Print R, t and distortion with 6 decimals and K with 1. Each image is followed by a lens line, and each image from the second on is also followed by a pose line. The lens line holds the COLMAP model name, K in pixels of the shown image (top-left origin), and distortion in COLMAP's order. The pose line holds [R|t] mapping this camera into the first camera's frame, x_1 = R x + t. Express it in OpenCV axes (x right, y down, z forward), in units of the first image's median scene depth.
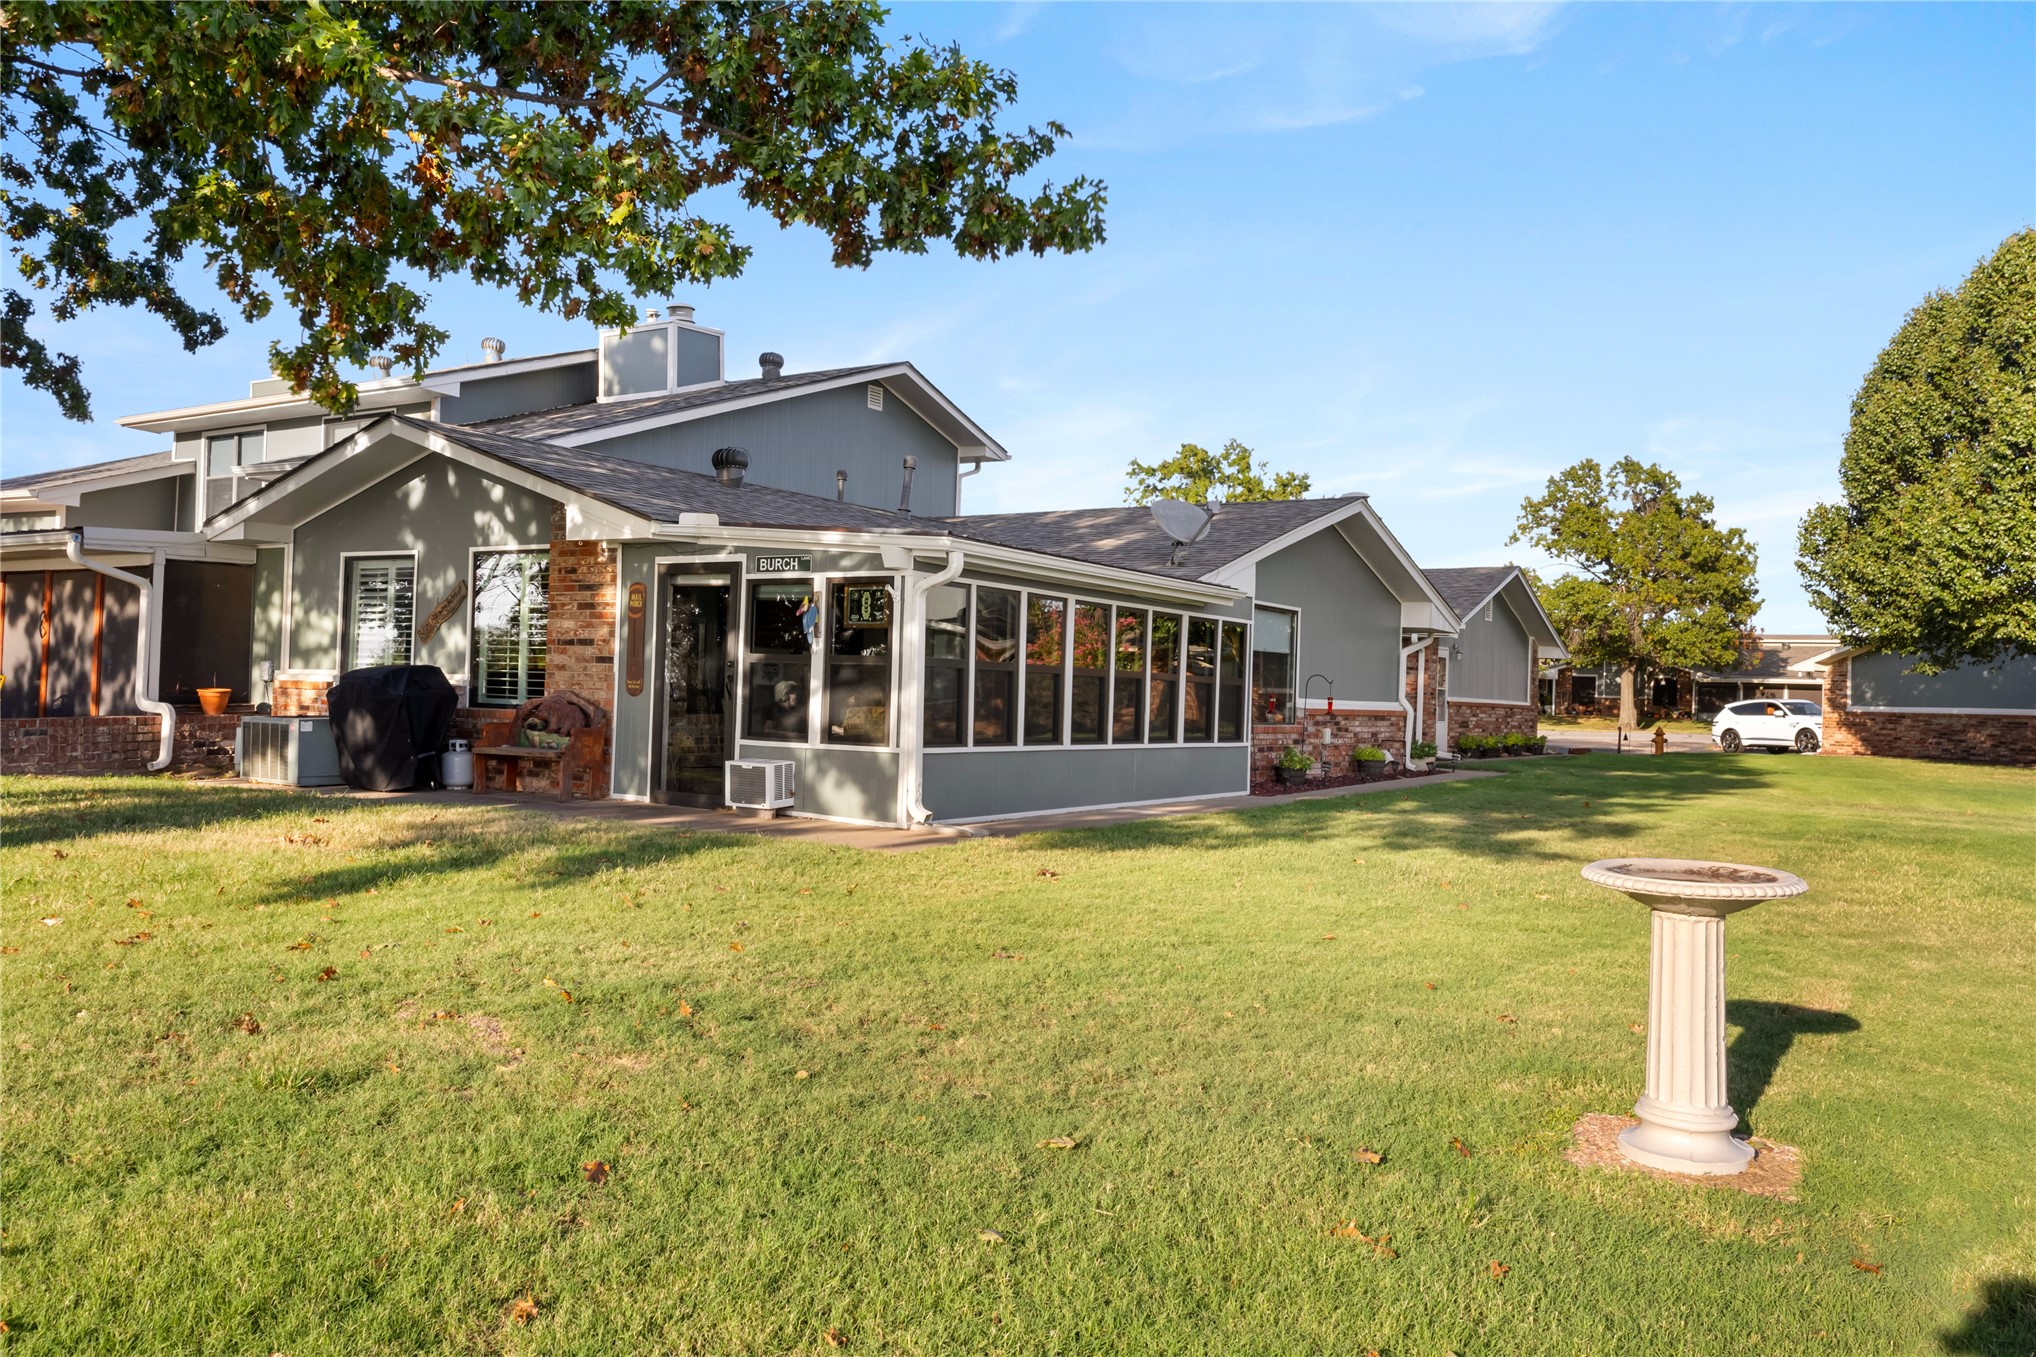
lens RADIAL K [[1516.8, 0, 1019.1], [0, 1516.8, 641.0], [0, 0, 1]] dist [0.061430, 0.001675]
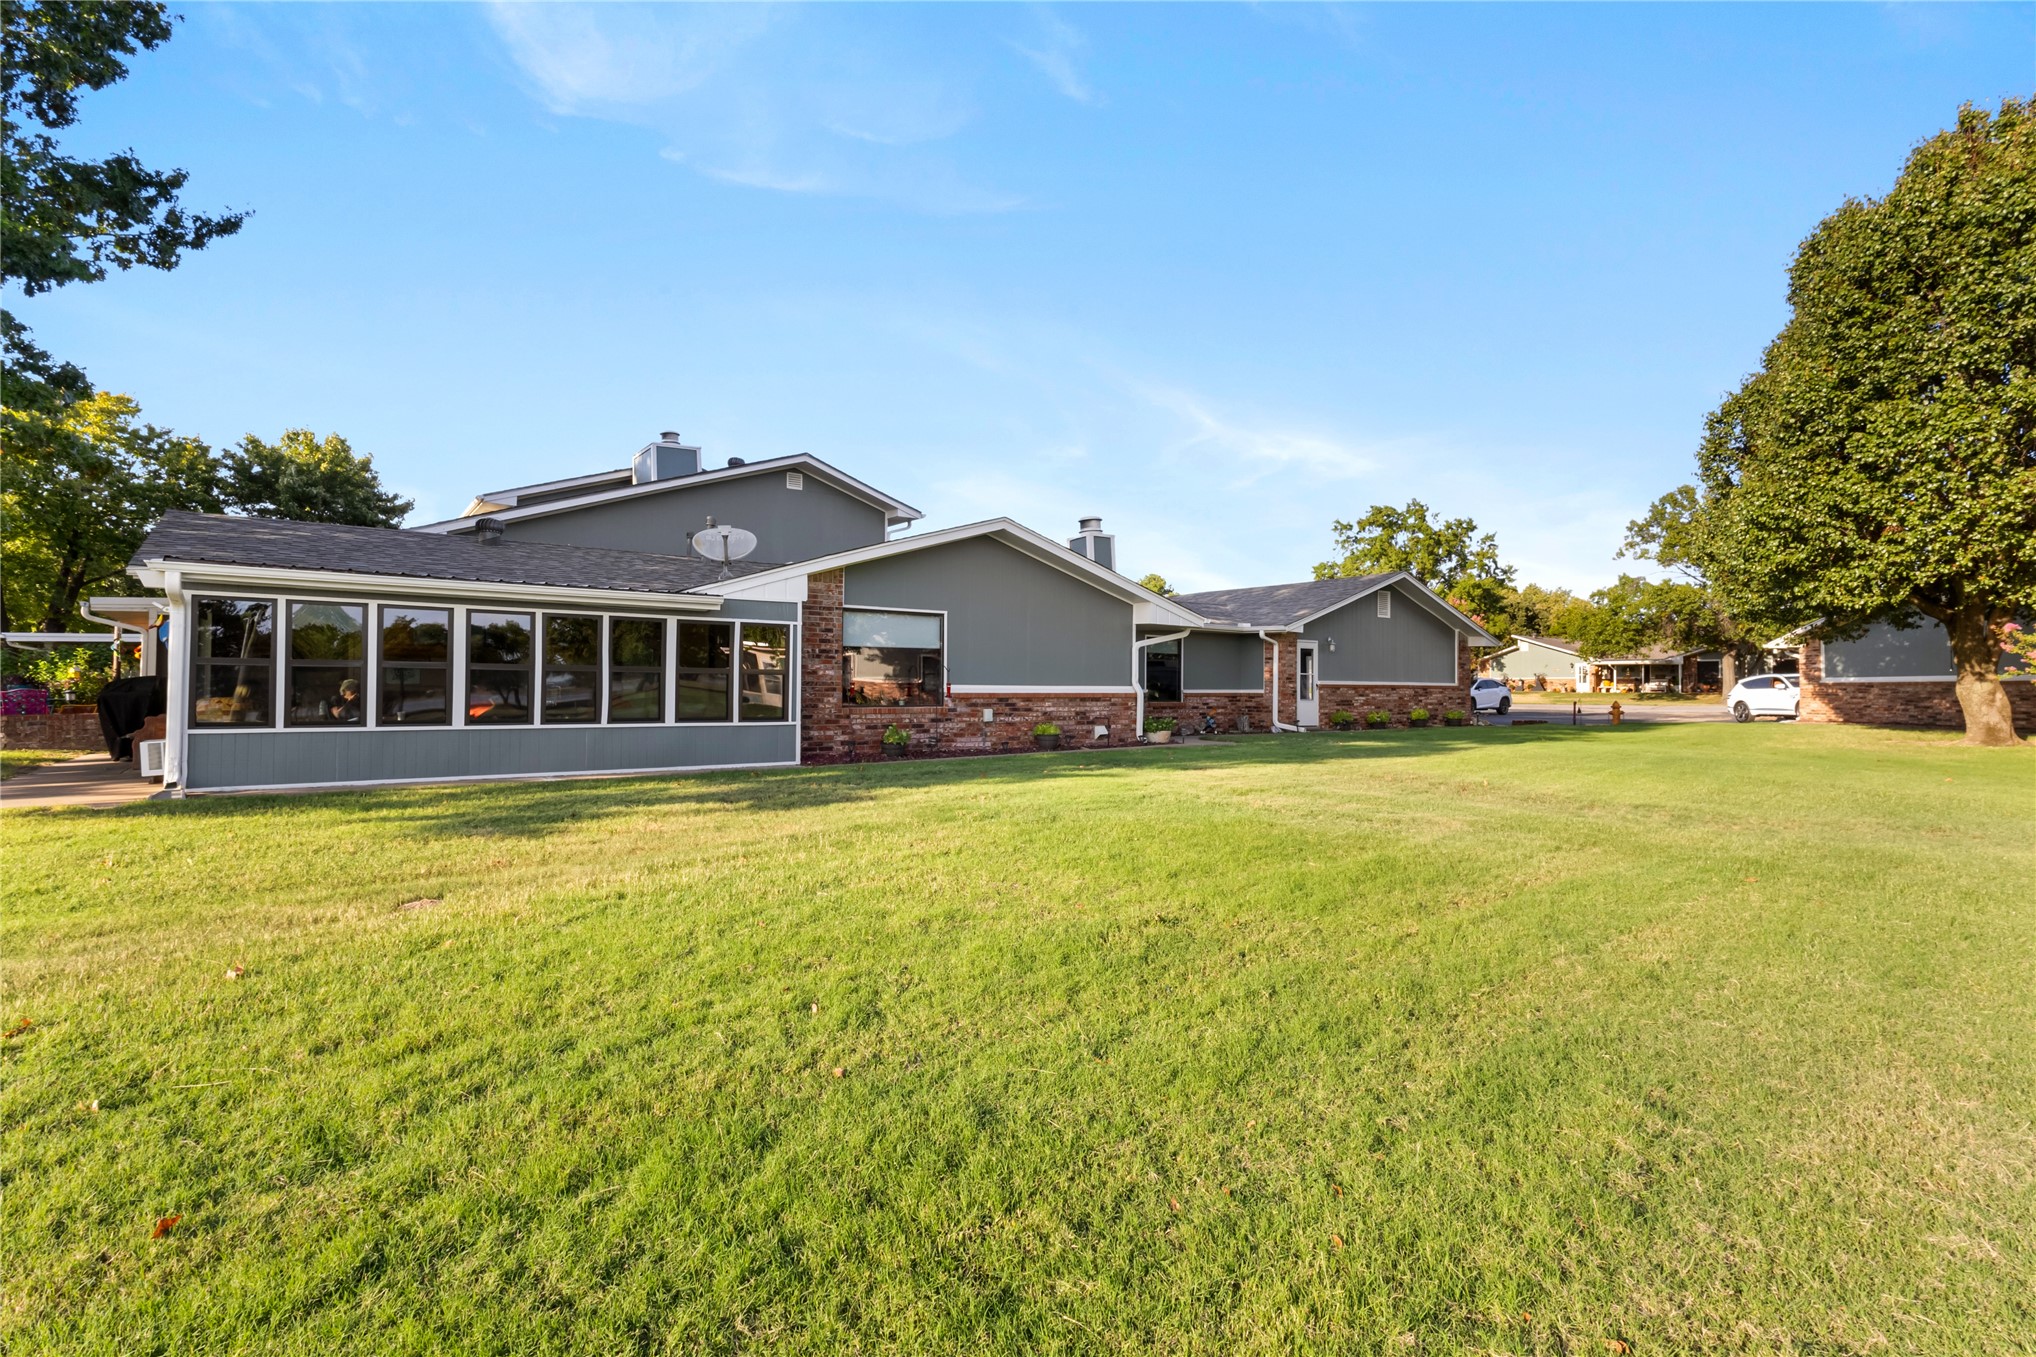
lens RADIAL K [[939.0, 0, 1018.0], [0, 939.0, 677.9], [0, 0, 1]] dist [-0.000568, -0.000740]
pose [[0.927361, -0.029747, -0.372985, 0.253173], [0.037004, 0.999239, 0.012311, 0.012349], [0.372335, -0.025219, 0.927756, 0.157894]]
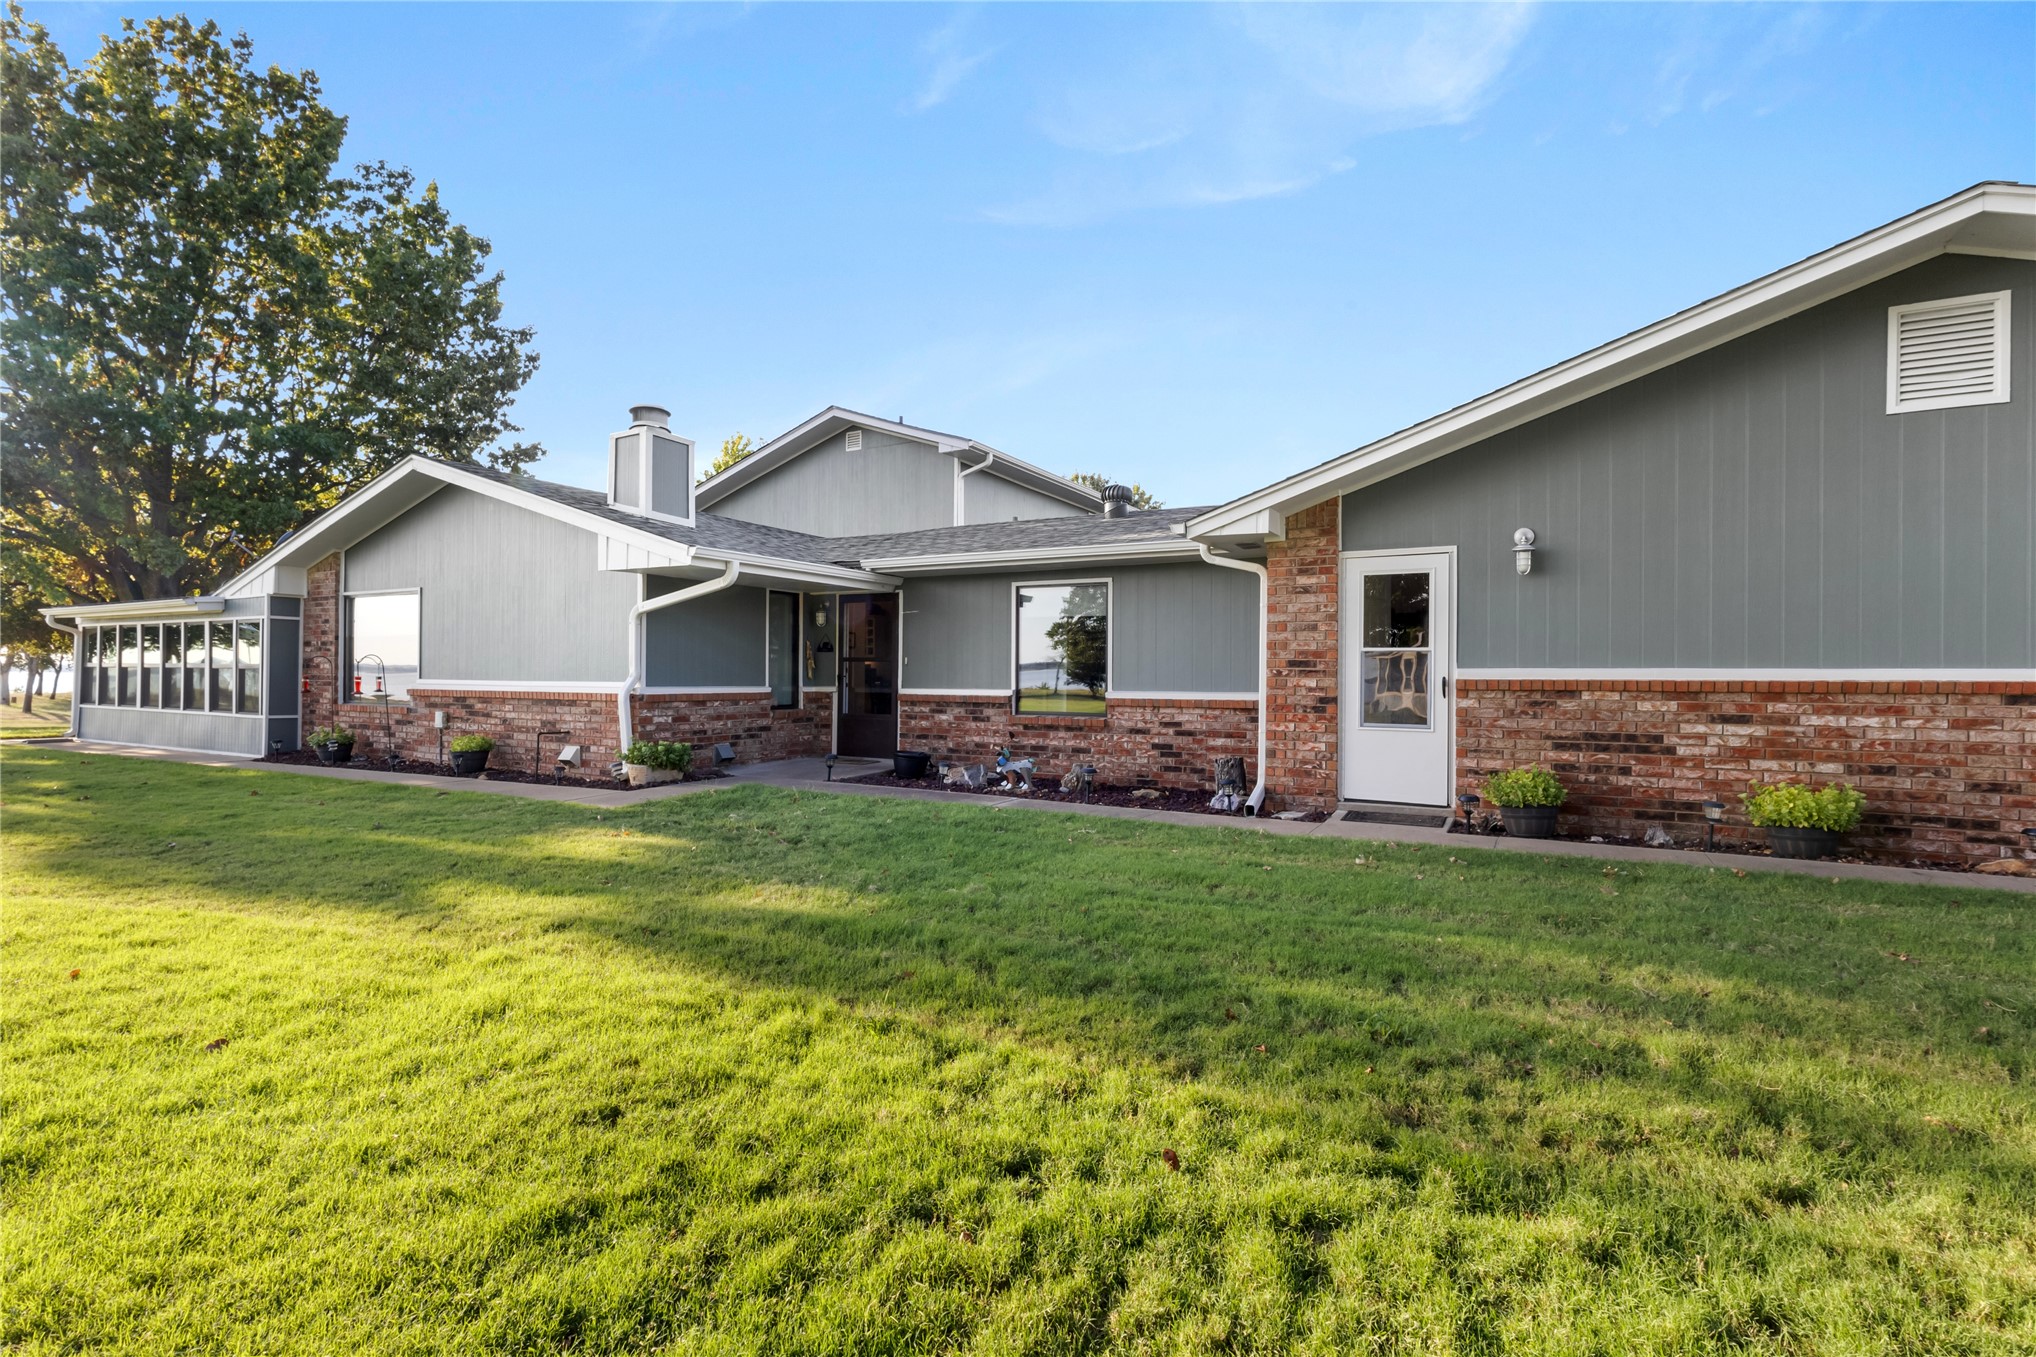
lens RADIAL K [[939.0, 0, 1018.0], [0, 939.0, 677.9], [0, 0, 1]] dist [-0.000568, -0.000740]
pose [[0.037030, -0.033229, -0.998762, 0.389072], [0.029612, 0.999045, -0.032140, 0.032705], [0.998875, -0.028385, 0.037979, 0.653858]]
